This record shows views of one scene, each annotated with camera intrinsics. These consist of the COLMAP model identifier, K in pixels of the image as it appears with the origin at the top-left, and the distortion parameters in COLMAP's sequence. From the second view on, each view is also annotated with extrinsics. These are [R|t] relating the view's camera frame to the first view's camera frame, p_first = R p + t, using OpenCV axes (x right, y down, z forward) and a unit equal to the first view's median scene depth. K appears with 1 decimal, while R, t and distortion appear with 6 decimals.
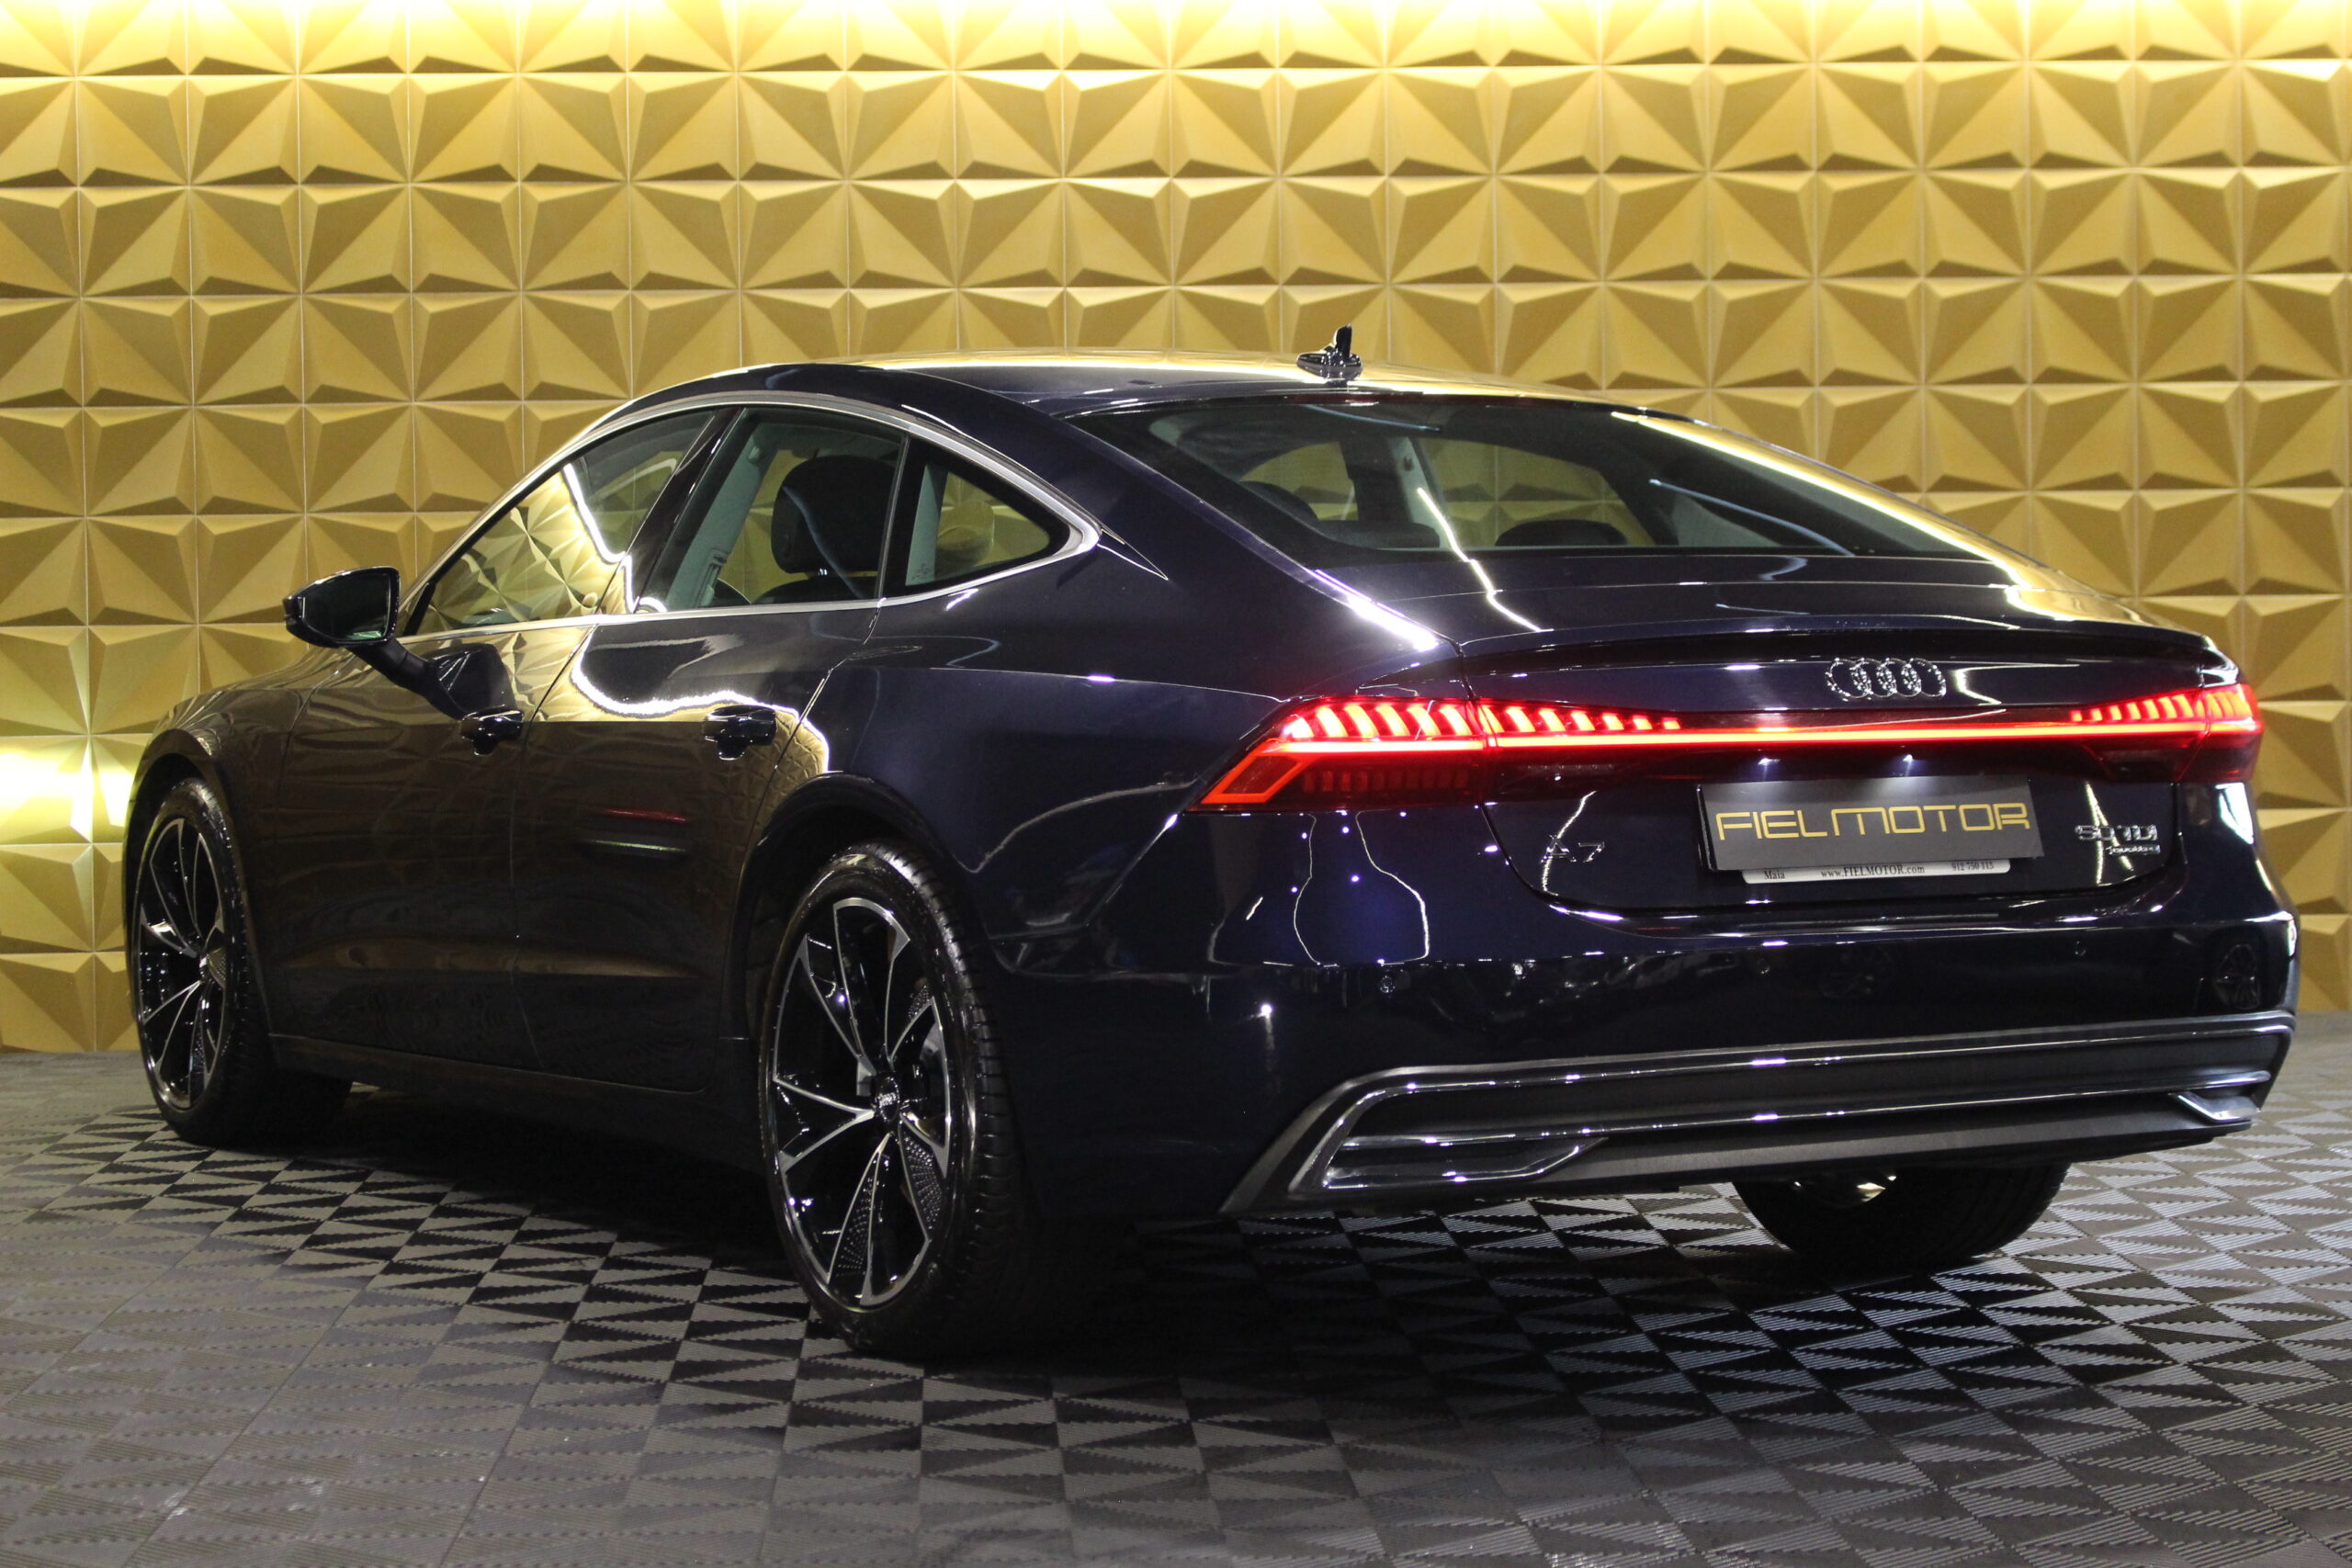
lens RADIAL K [[4826.6, 0, 1176.0], [0, 4826.6, 784.0], [0, 0, 1]] dist [0.061453, 0.032782]
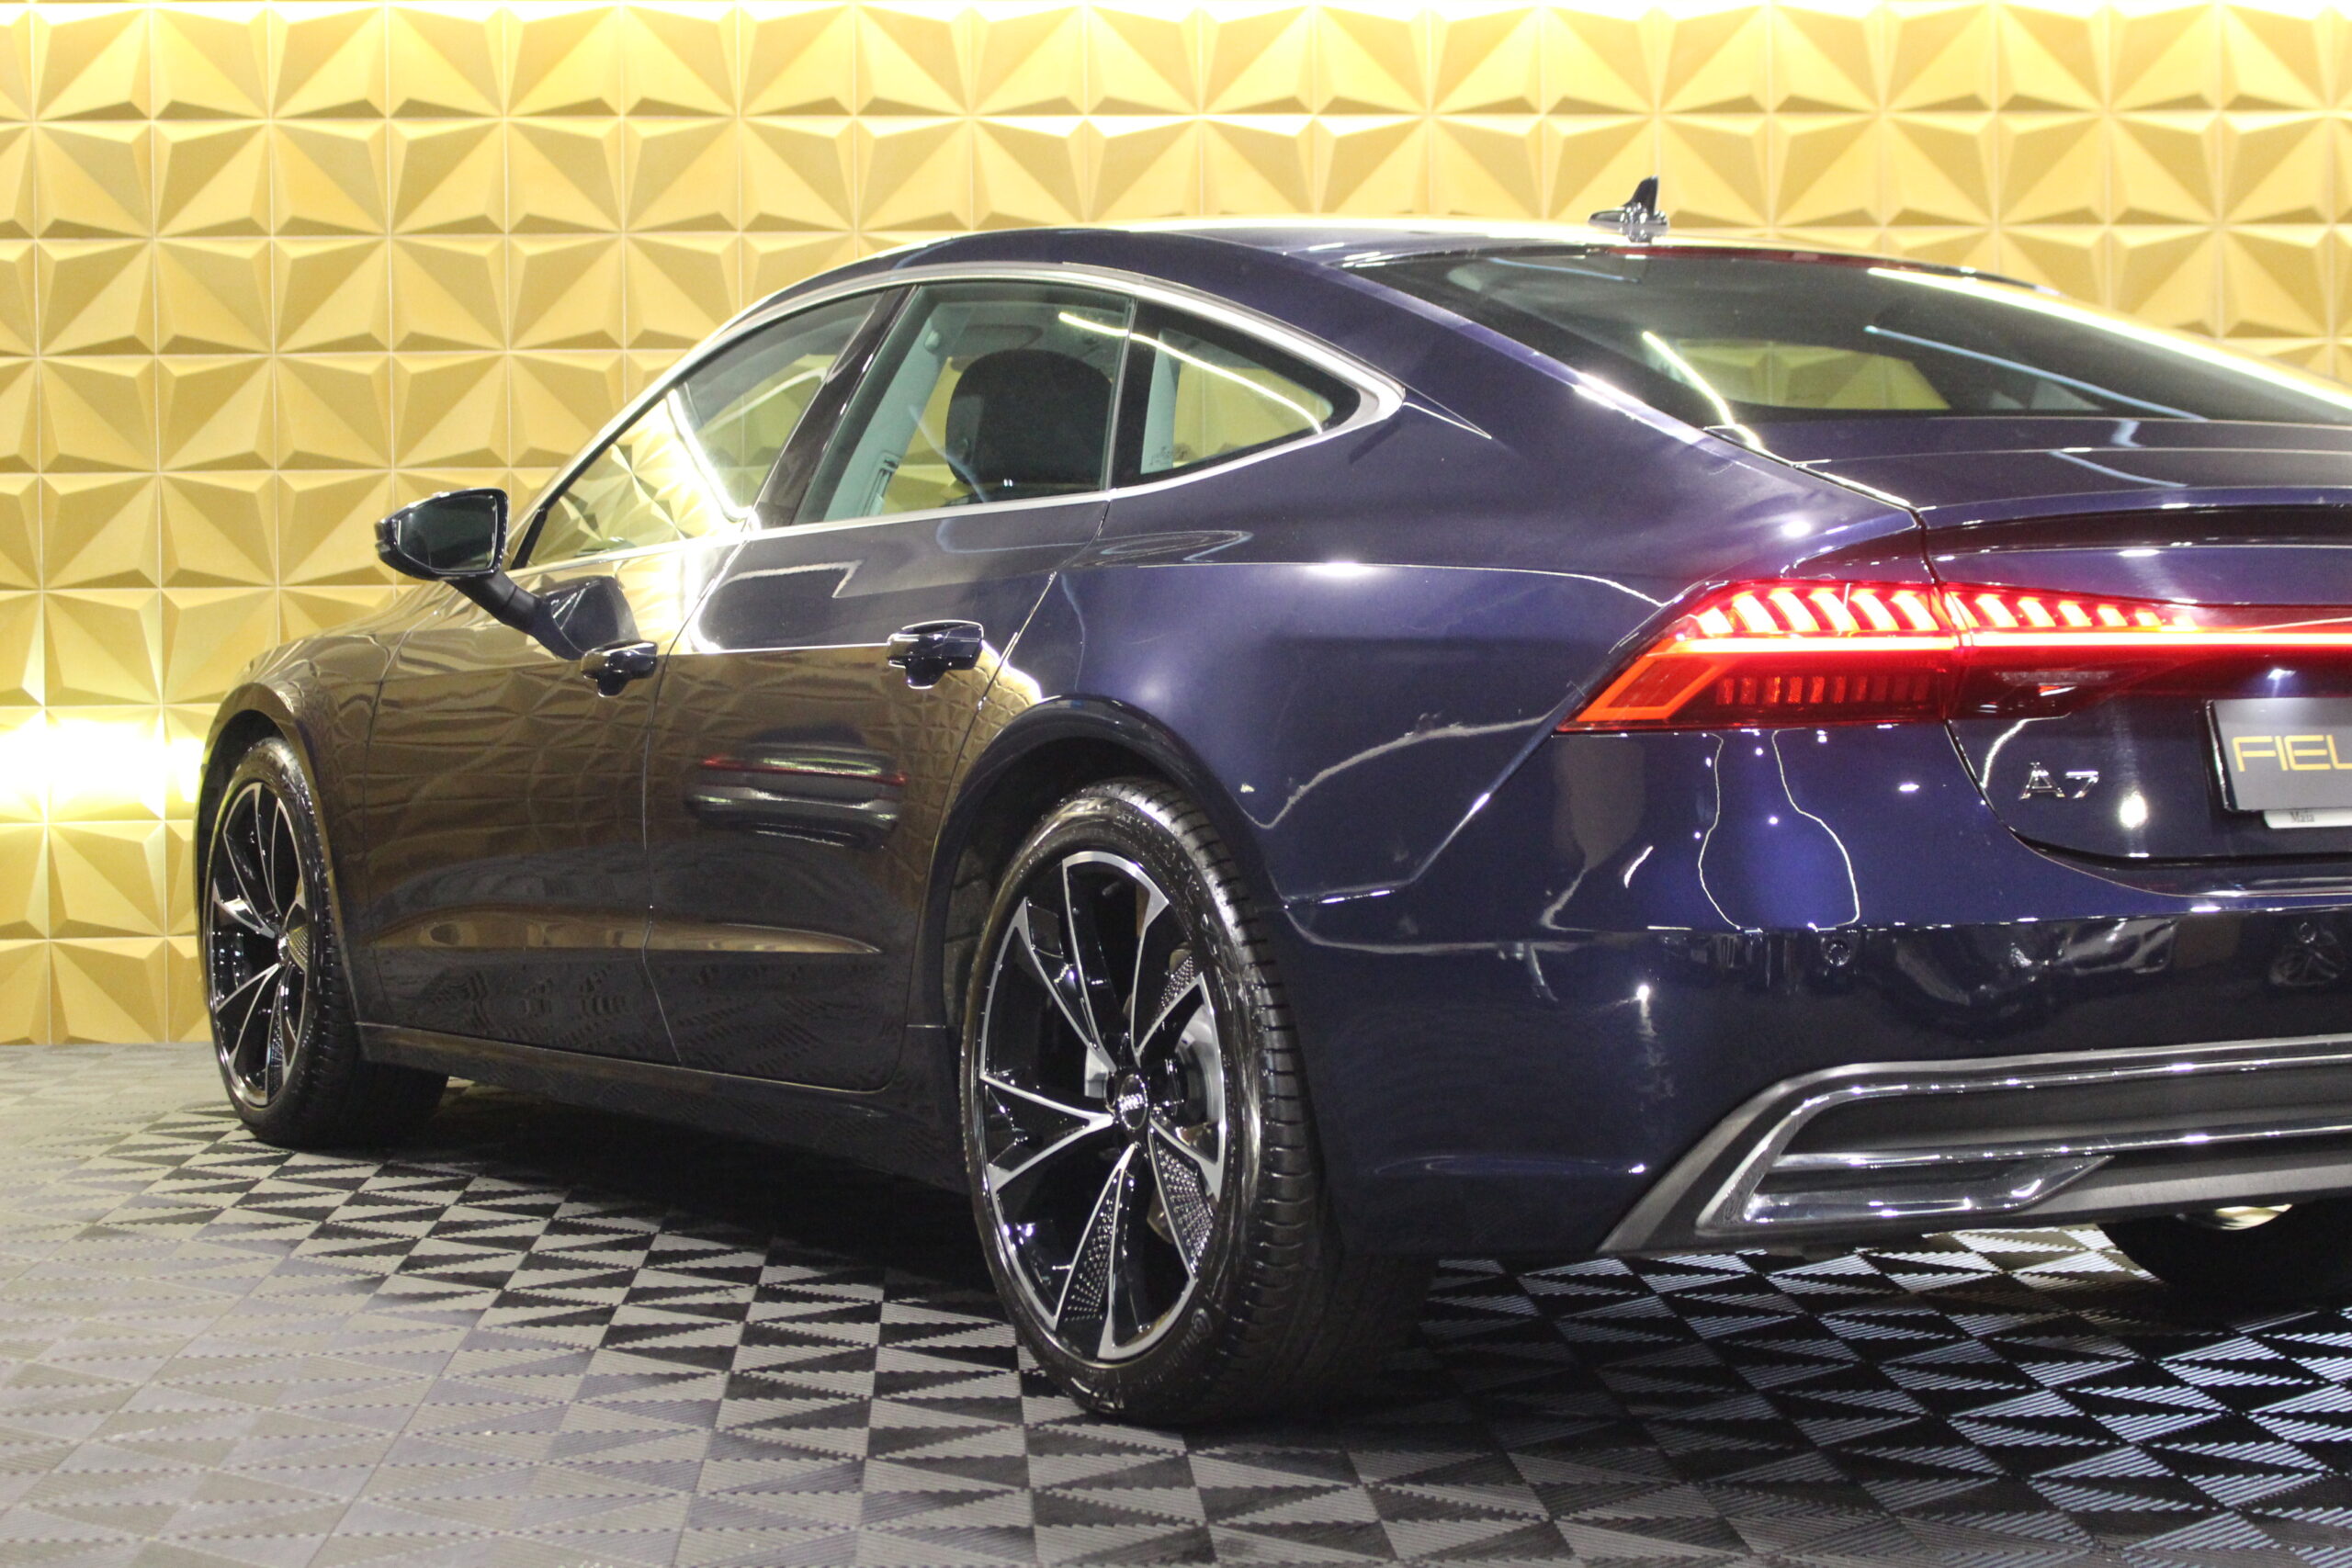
lens RADIAL K [[4138.9, 0, 1166.6], [0, 4138.9, 791.8], [0, 0, 1]] dist [0.014370, 0.064805]
pose [[0.999930, 0.001771, 0.011658, -0.048780], [-0.001701, 0.999980, -0.006026, 0.013935], [-0.011669, 0.006006, 0.999914, 0.243549]]
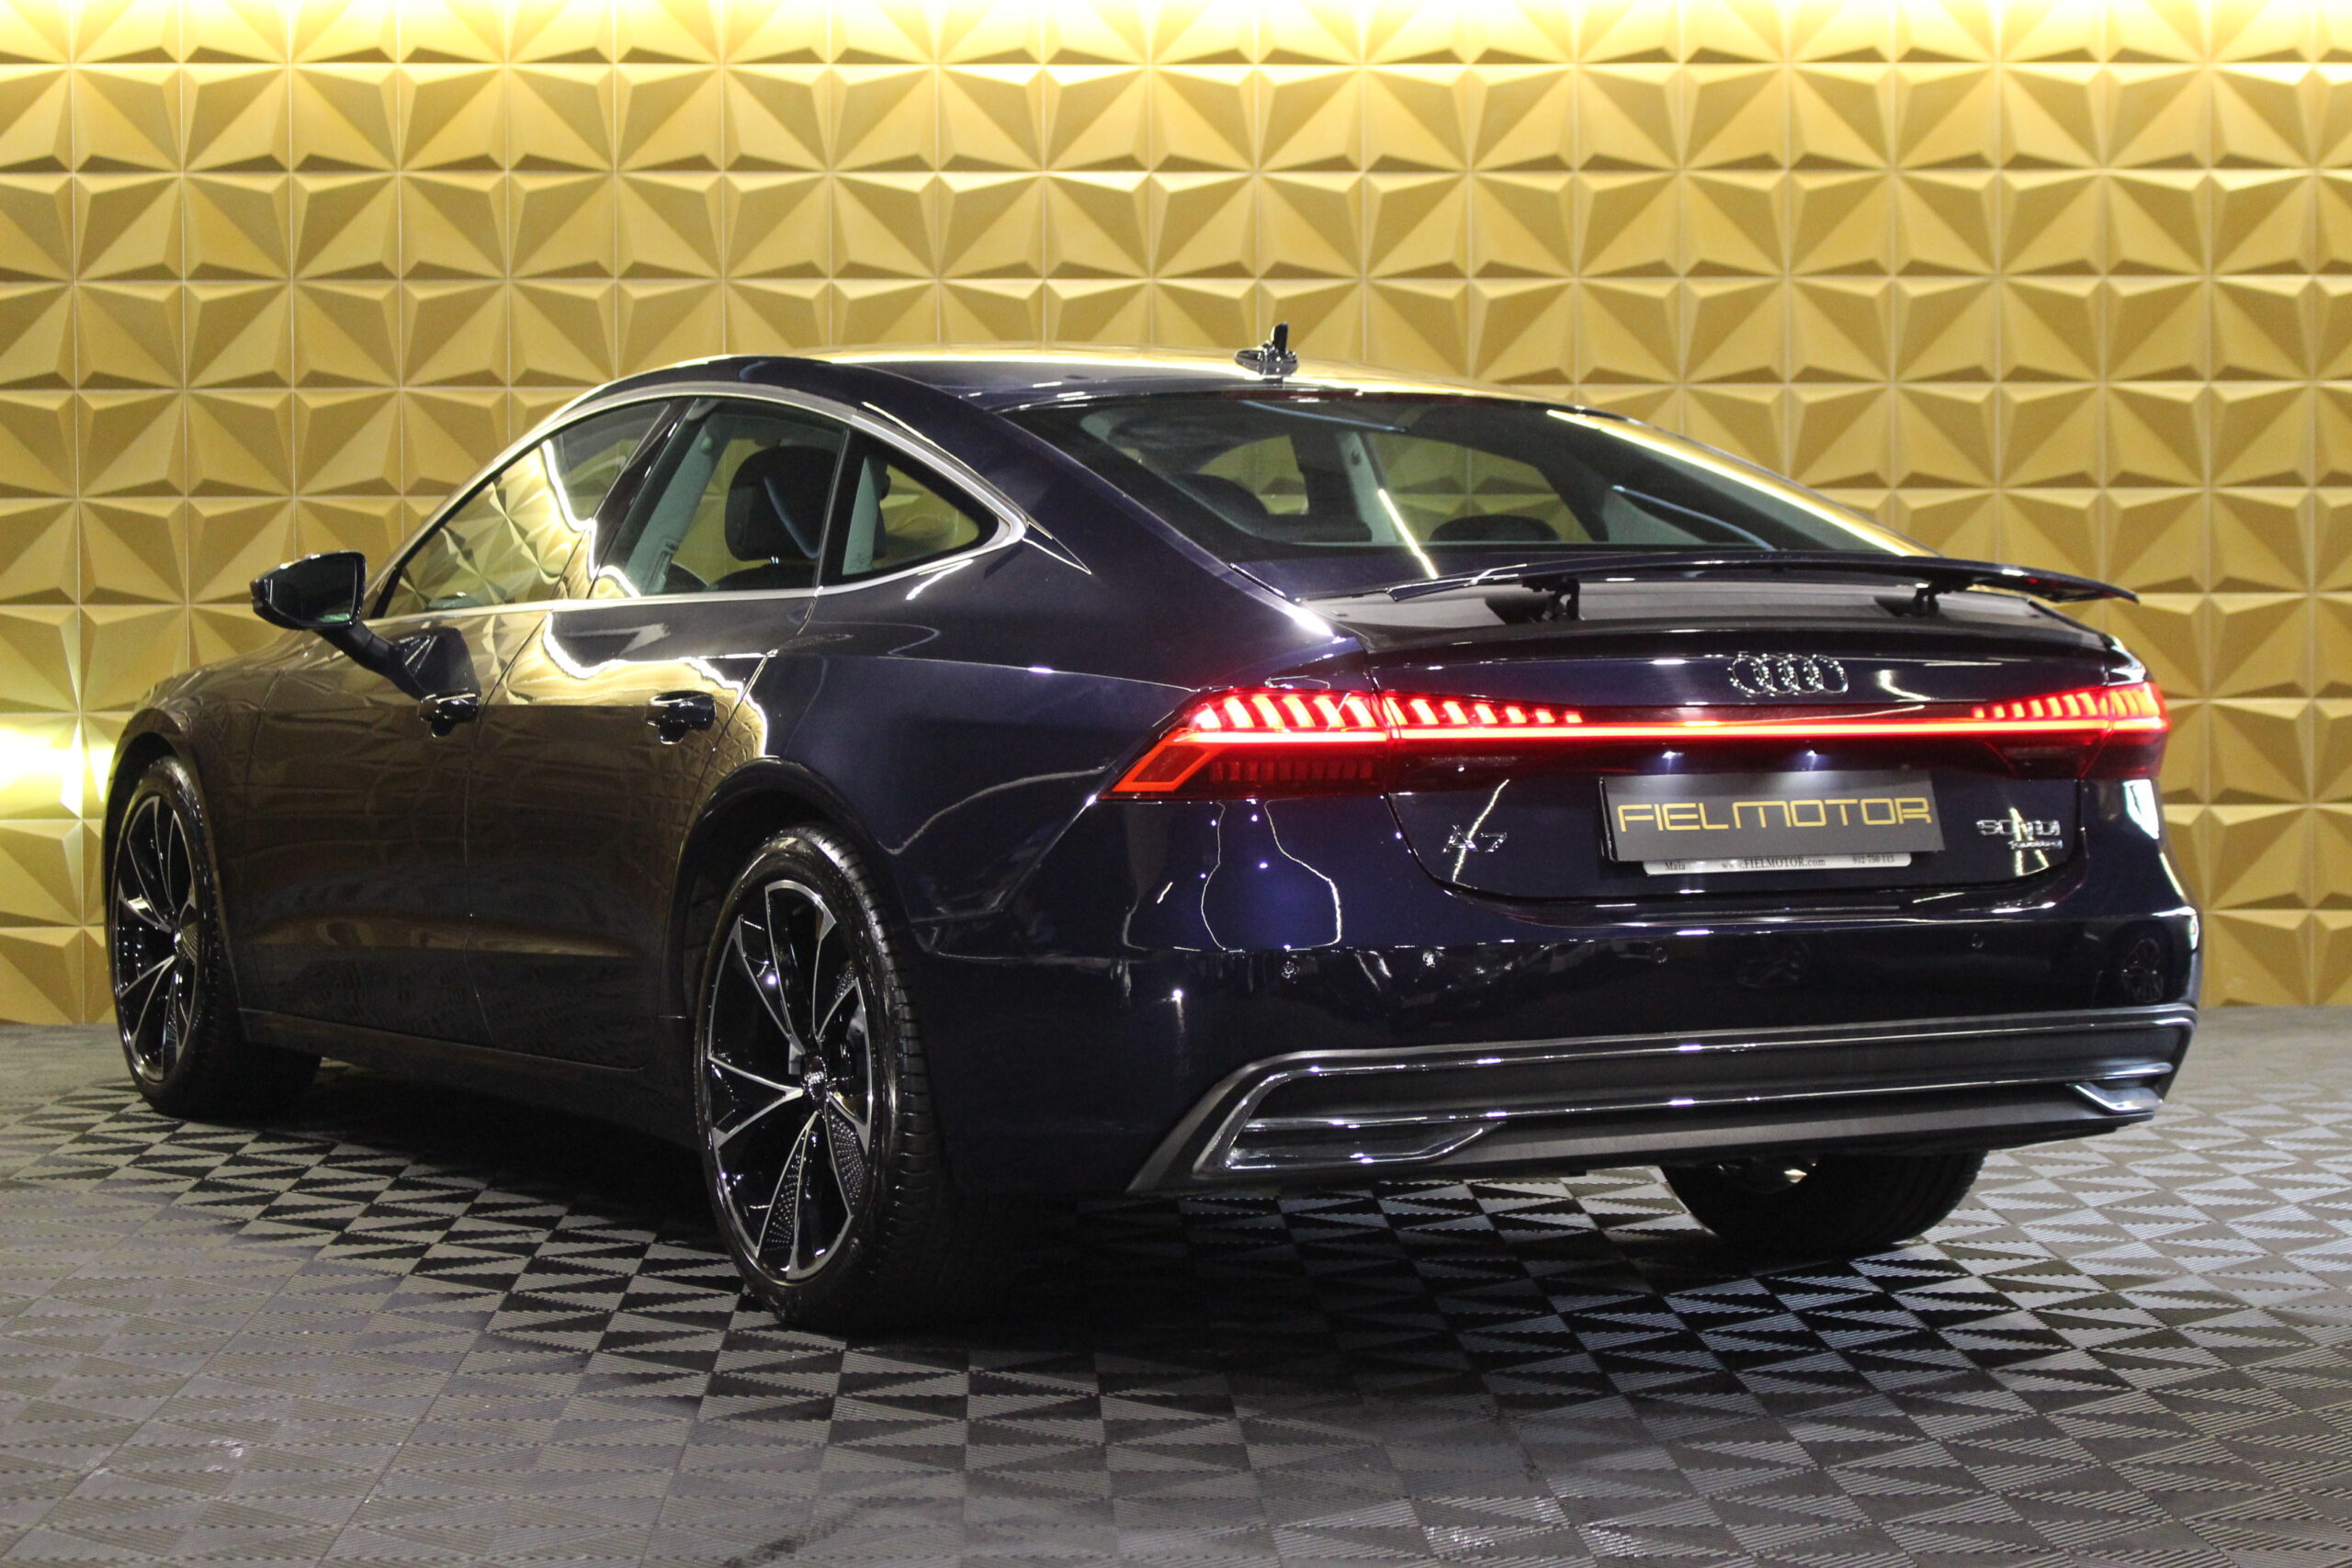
lens RADIAL K [[4826.6, 0, 1176.0], [0, 4826.6, 784.0], [0, 0, 1]] dist [0.061453, 0.032782]
pose [[0.999887, 0.008935, -0.012111, 0.022254], [-0.008897, 0.999955, 0.003219, -0.000656], [0.012140, -0.003111, 0.999921, -0.016228]]
